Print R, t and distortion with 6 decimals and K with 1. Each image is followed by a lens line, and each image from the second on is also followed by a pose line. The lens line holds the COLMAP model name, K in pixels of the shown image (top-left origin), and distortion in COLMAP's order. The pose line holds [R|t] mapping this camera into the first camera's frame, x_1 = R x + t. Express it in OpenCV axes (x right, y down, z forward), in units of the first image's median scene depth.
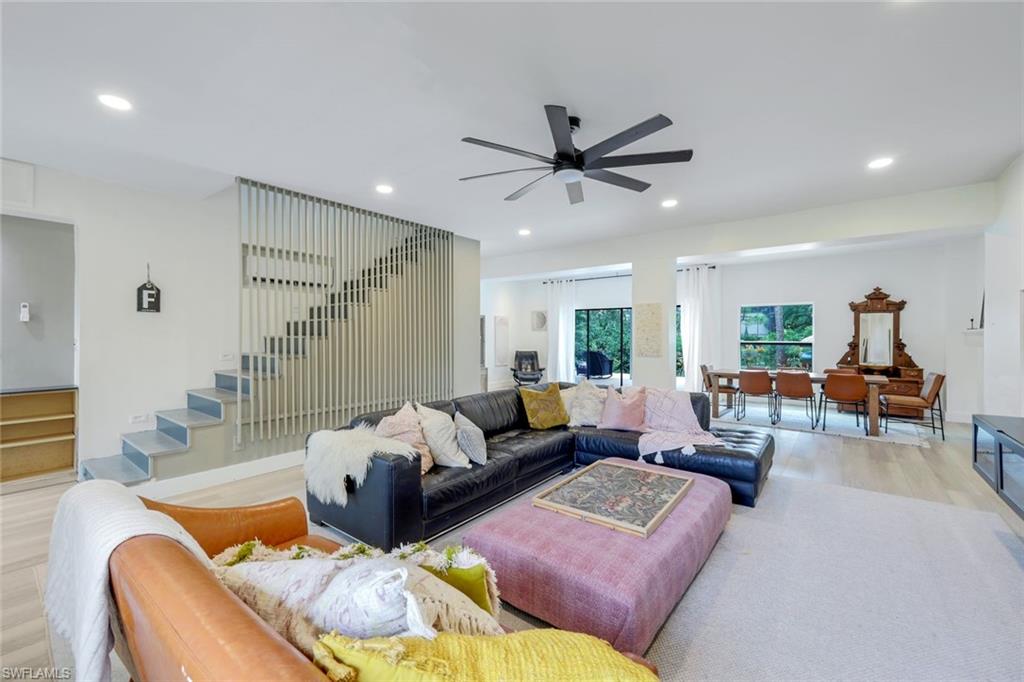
lens RADIAL K [[414.4, 0, 512.0], [0, 414.4, 340.0], [0, 0, 1]] dist [0.000466, 0.000025]
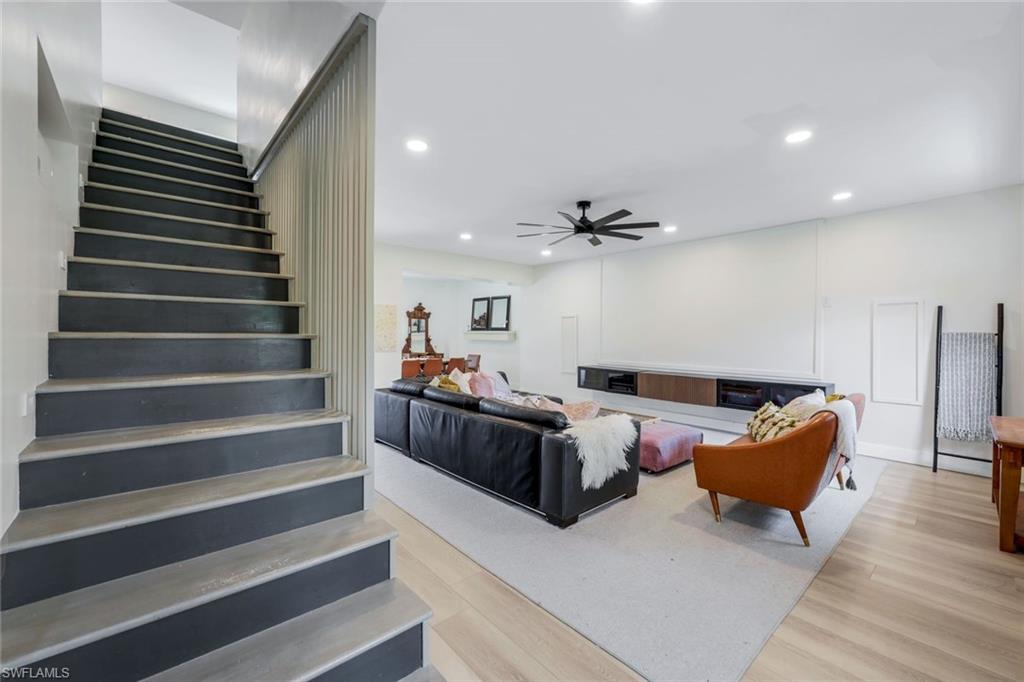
lens RADIAL K [[414.4, 0, 512.0], [0, 414.4, 337.8], [0, 0, 1]] dist [0.000466, 0.000025]
pose [[0.175320, -0.003840, 0.984504, -0.602619], [0.000804, 0.999993, 0.003757, -0.000752], [-0.984511, 0.000133, 0.175322, 0.390665]]
